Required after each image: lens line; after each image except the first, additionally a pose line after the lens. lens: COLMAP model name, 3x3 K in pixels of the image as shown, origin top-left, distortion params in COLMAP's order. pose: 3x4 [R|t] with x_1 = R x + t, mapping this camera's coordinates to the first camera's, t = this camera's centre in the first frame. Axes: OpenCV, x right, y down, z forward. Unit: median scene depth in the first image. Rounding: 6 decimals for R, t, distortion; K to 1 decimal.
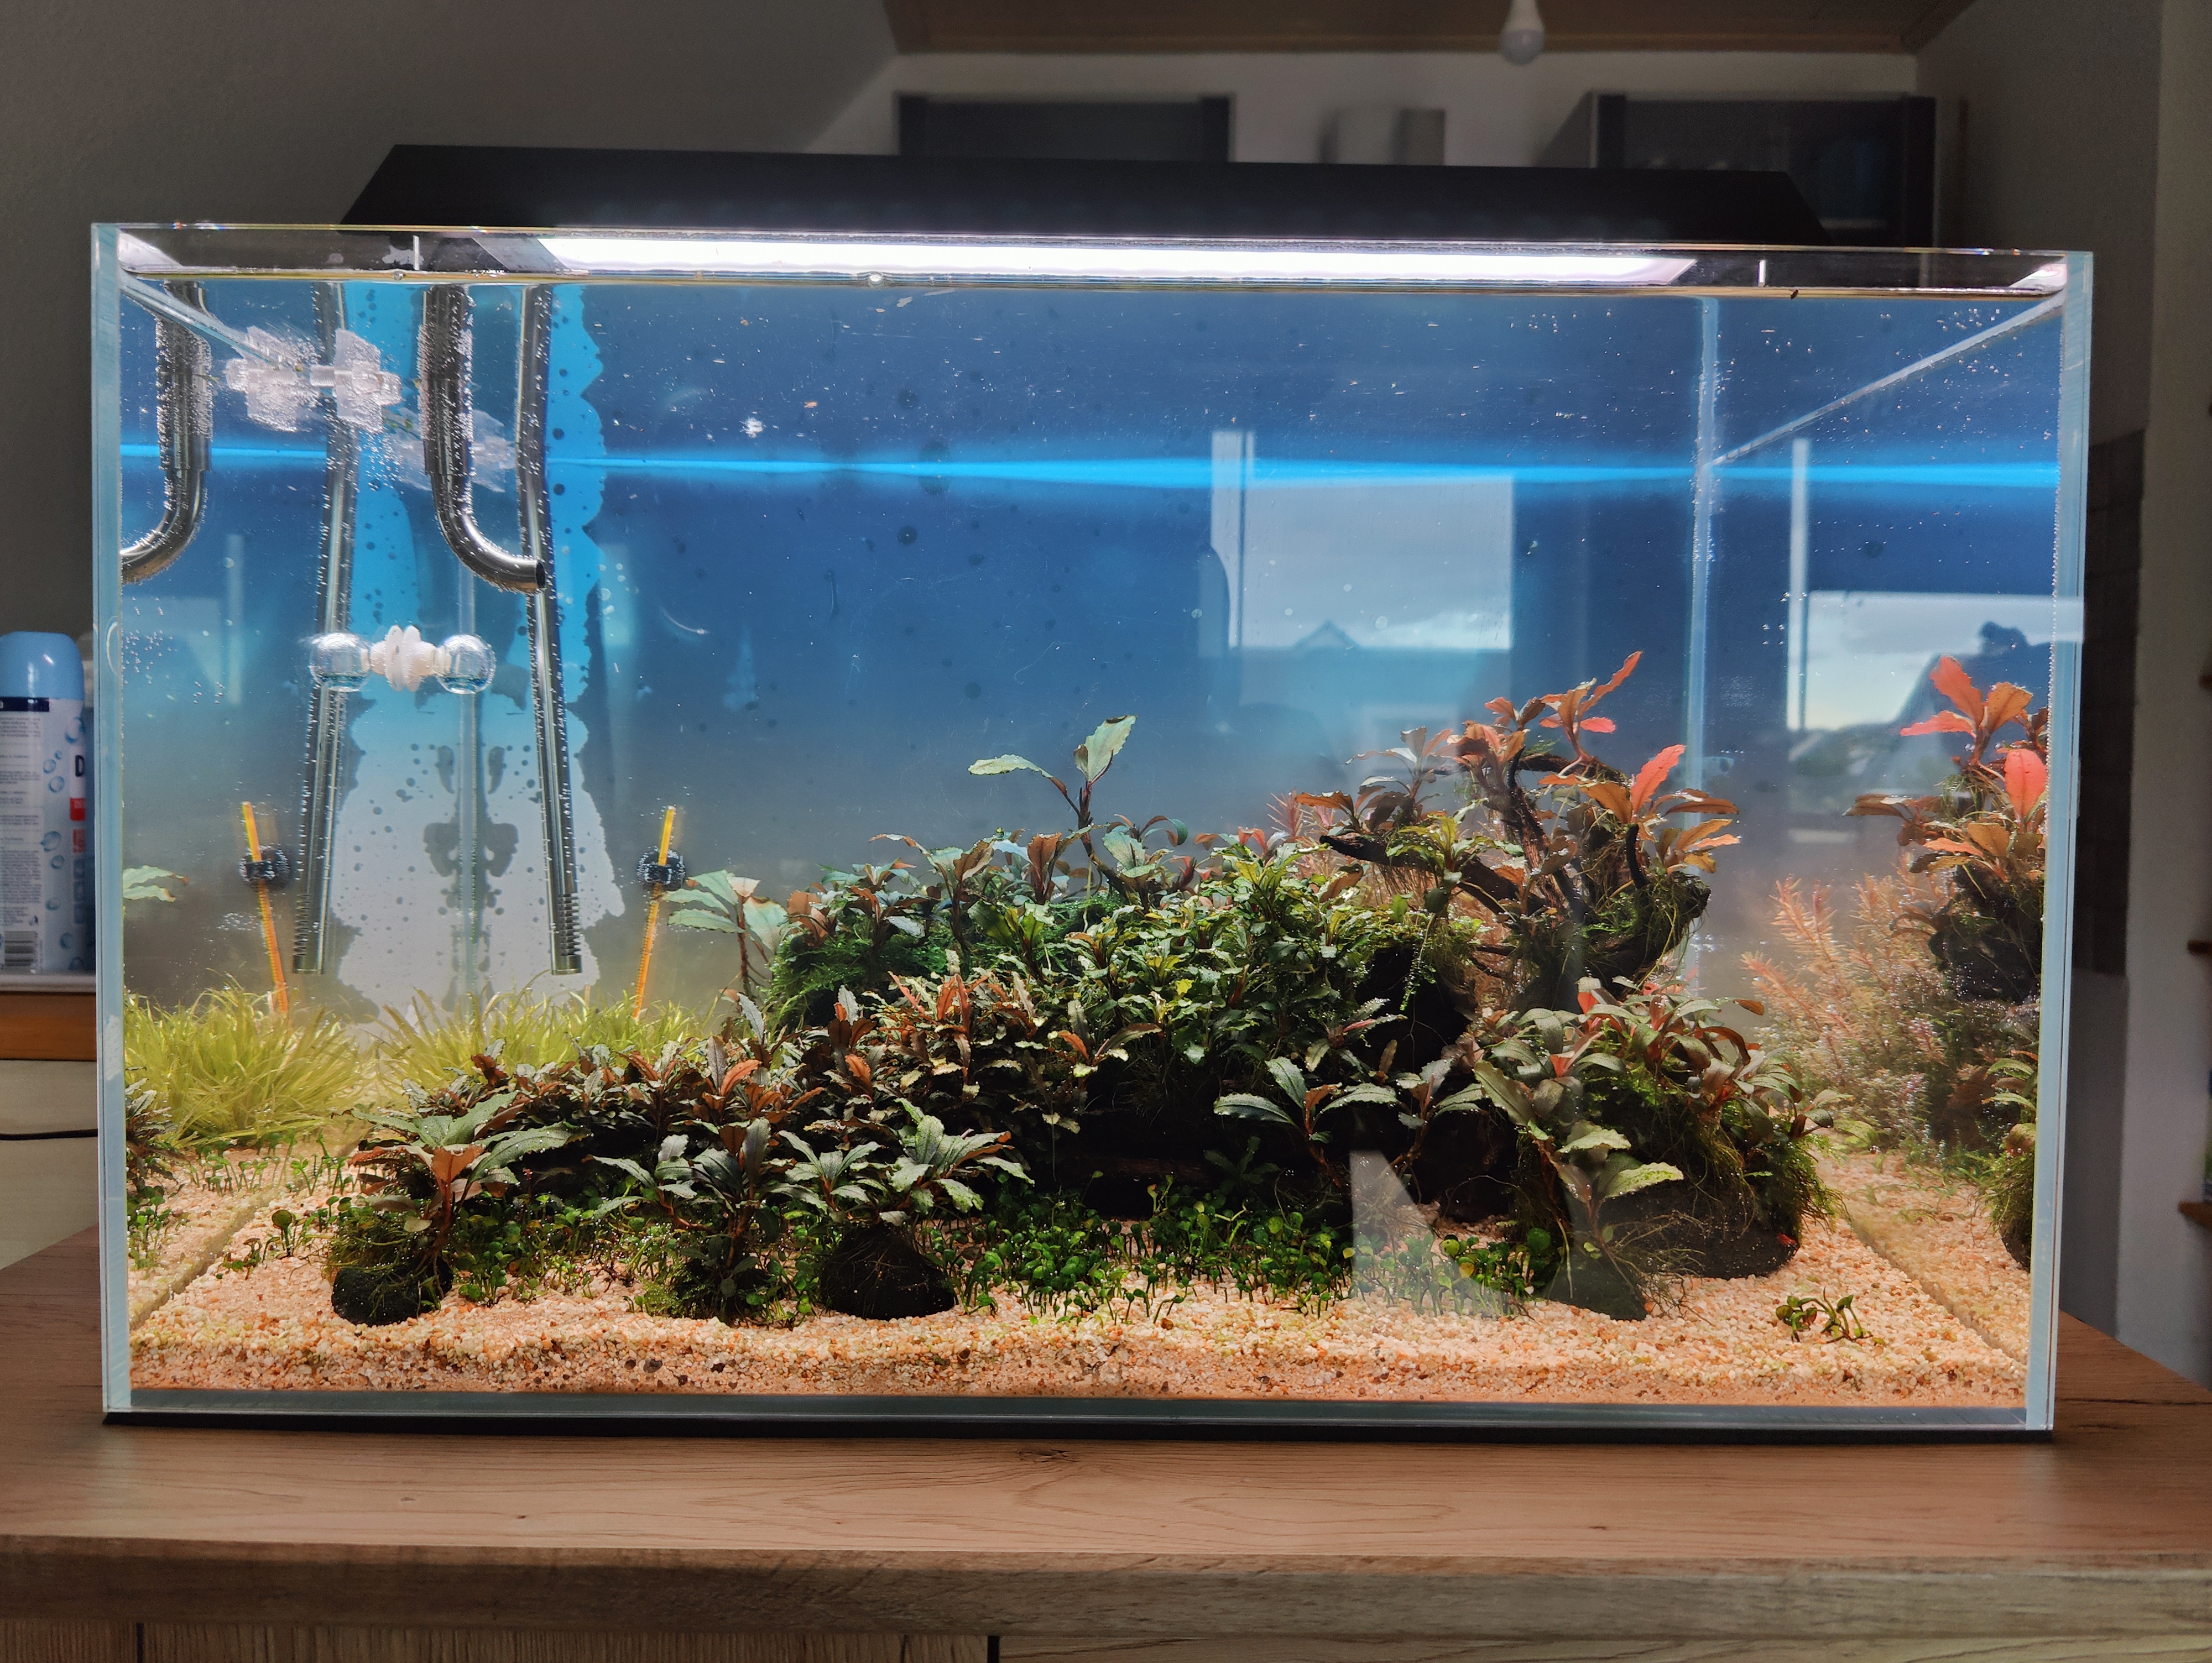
lens RADIAL K [[1480.9, 0, 1106.0], [0, 1480.9, 831.5], [0, 0, 1]] dist [0.058172, -0.129974]
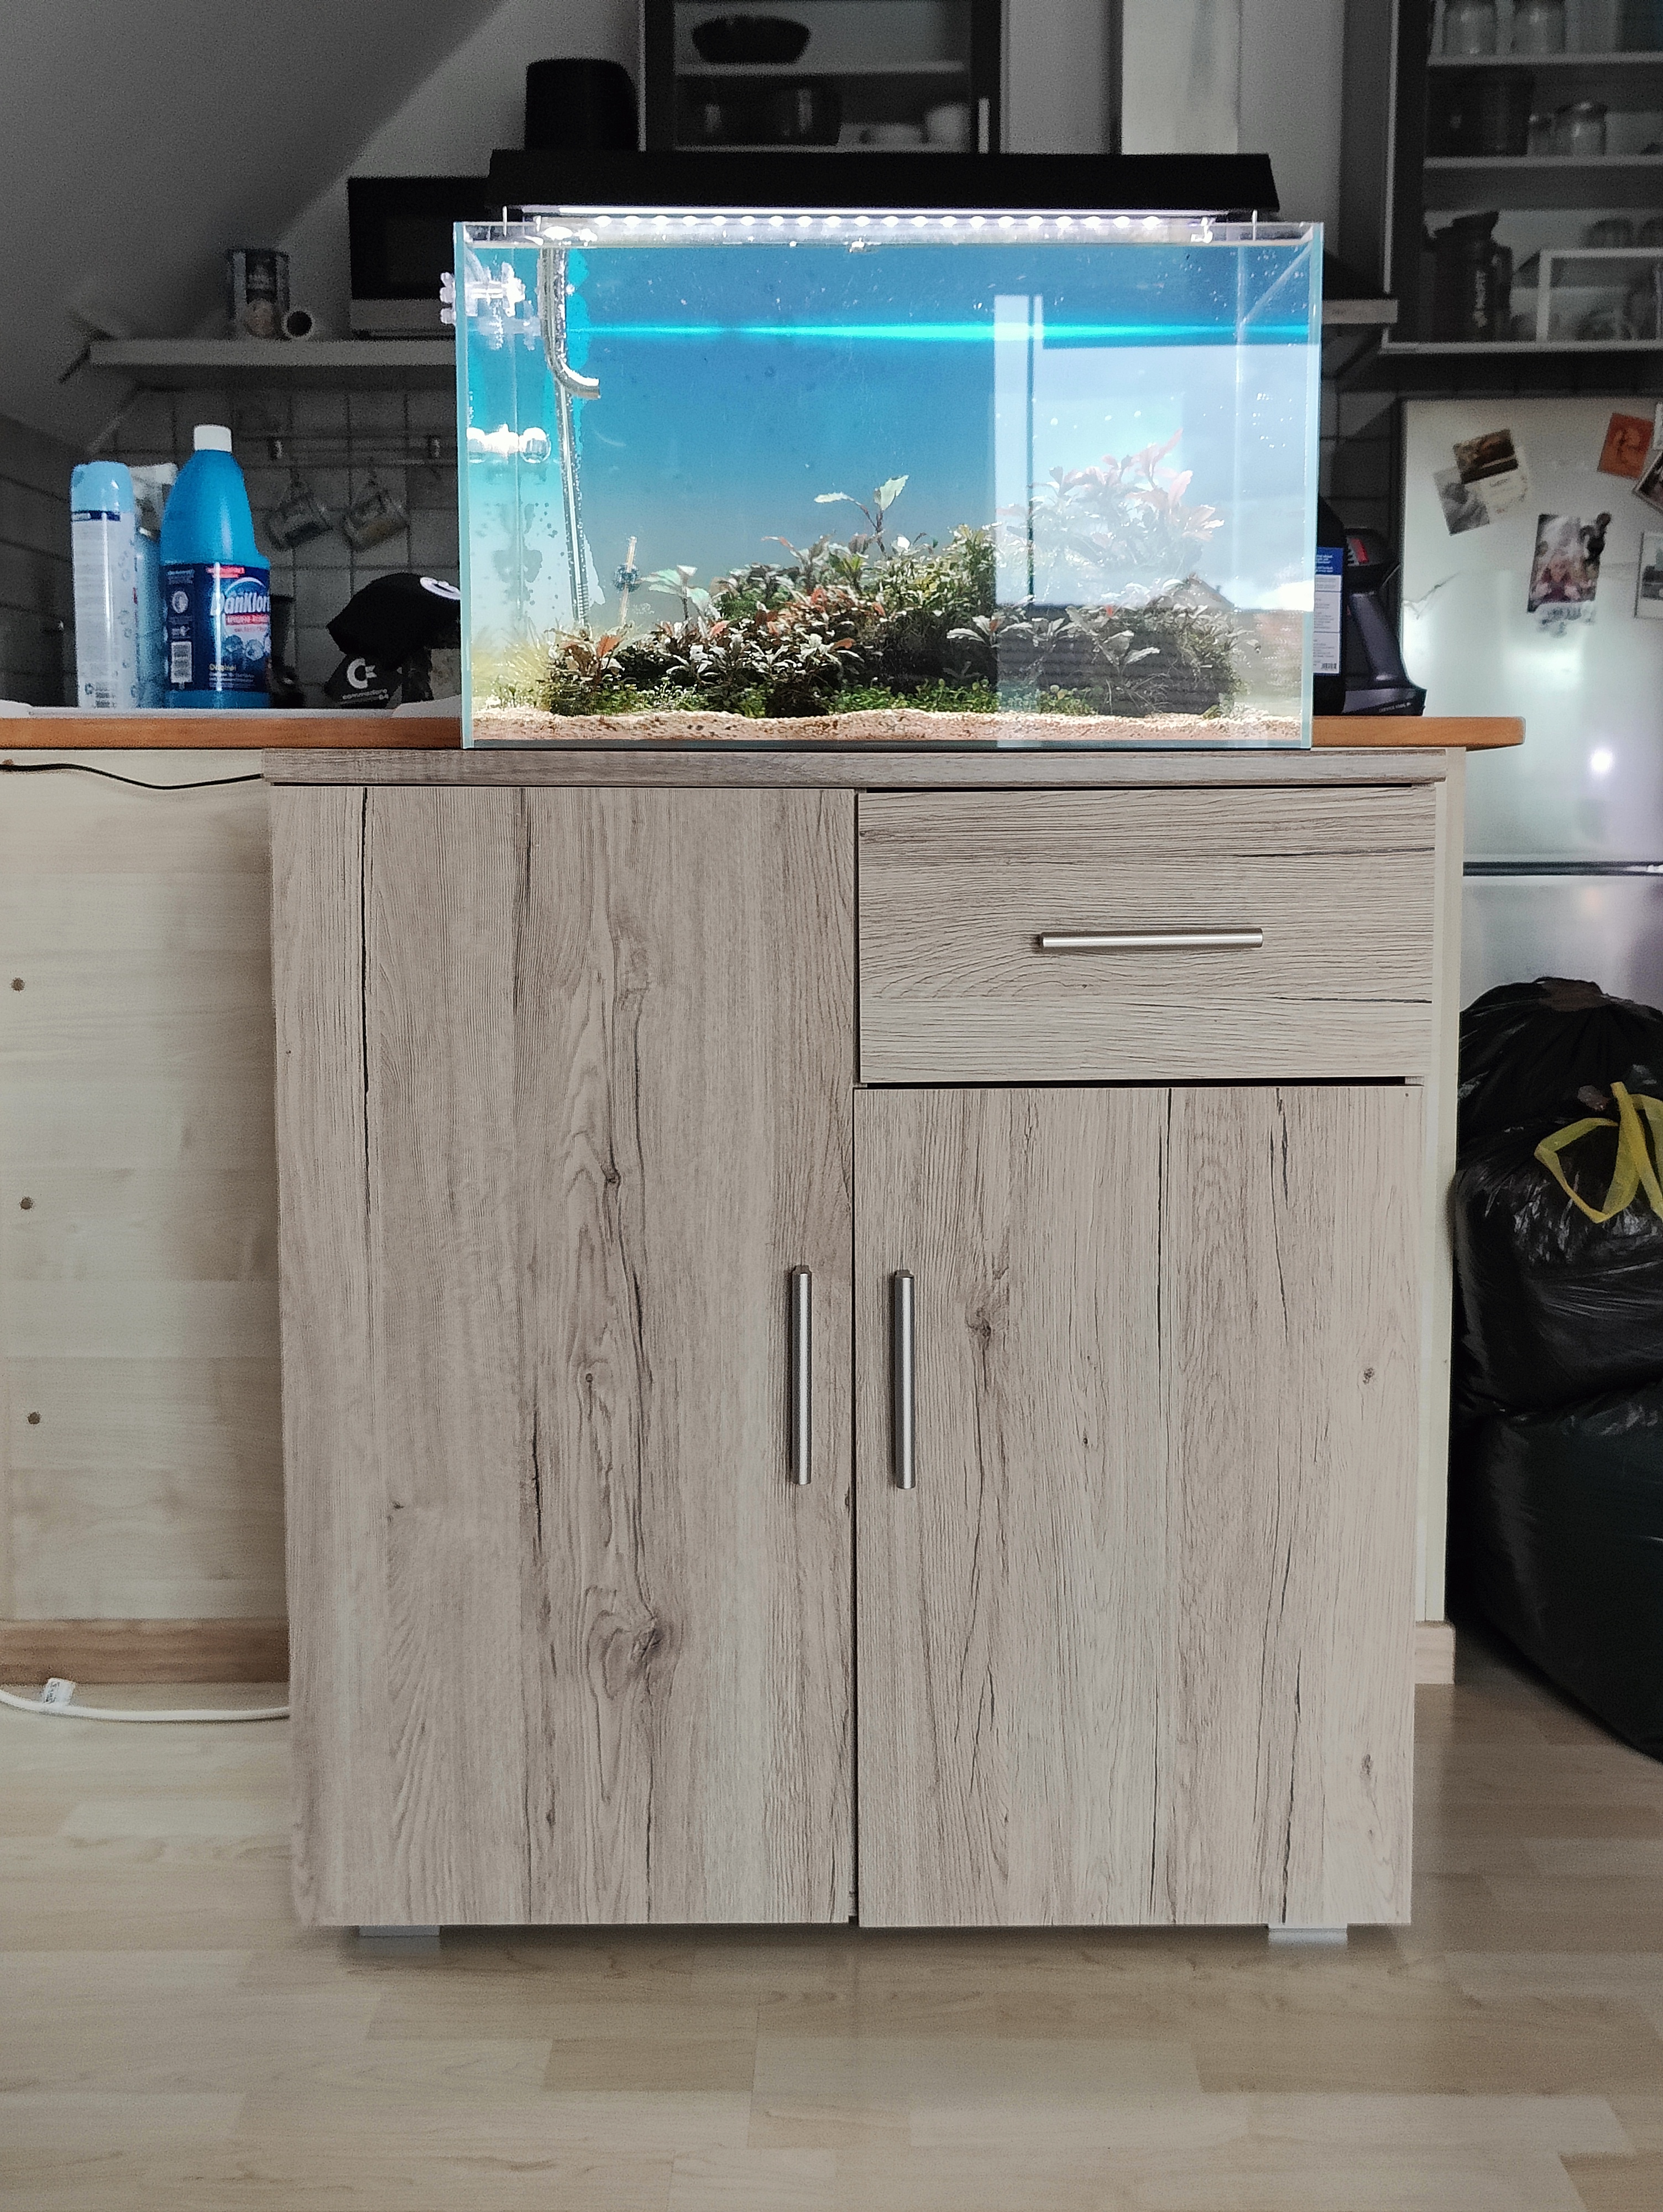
lens RADIAL K [[2347.4, 0, 831.5], [0, 2347.4, 1106.0], [0, 0, 1]] dist [-0.019047, -0.014208]
pose [[0.999837, -0.010348, -0.014807, -0.038593], [0.011420, 0.997175, 0.074237, 0.476351], [0.013997, -0.074394, 0.997131, -1.873435]]
